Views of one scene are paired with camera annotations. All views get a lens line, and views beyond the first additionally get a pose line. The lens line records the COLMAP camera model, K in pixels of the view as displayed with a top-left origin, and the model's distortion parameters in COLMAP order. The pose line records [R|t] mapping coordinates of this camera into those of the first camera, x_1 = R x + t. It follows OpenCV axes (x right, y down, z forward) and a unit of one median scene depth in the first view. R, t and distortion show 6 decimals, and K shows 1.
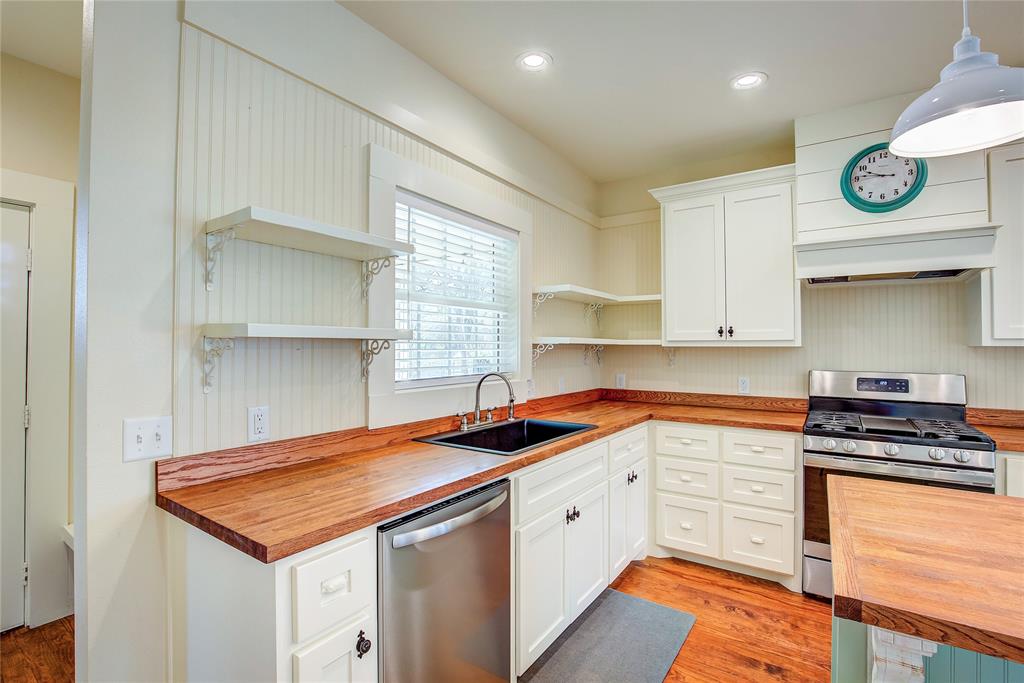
lens RADIAL K [[475.3, 0, 518.4], [0, 475.3, 338.4], [0, 0, 1]] dist [-0.027655, 0.004914]
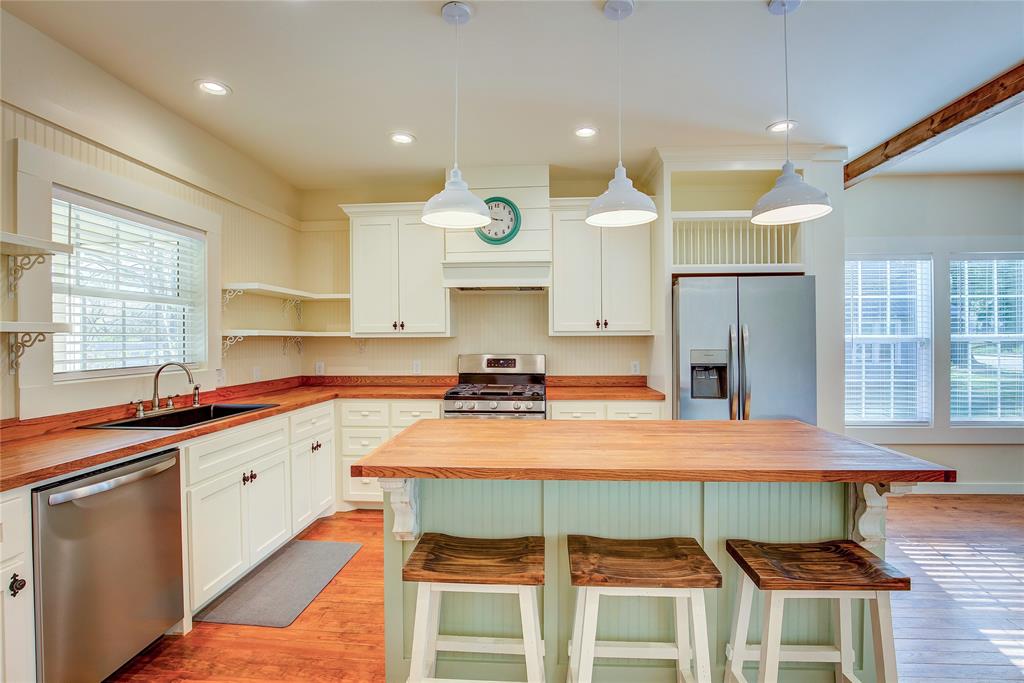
lens RADIAL K [[475.3, 0, 518.4], [0, 475.3, 338.4], [0, 0, 1]] dist [-0.027655, 0.004914]
pose [[0.868107, -0.007782, 0.496316, 0.101043], [-0.000822, 0.999853, 0.017115, -0.002543], [-0.496377, -0.015266, 0.867973, -0.326119]]
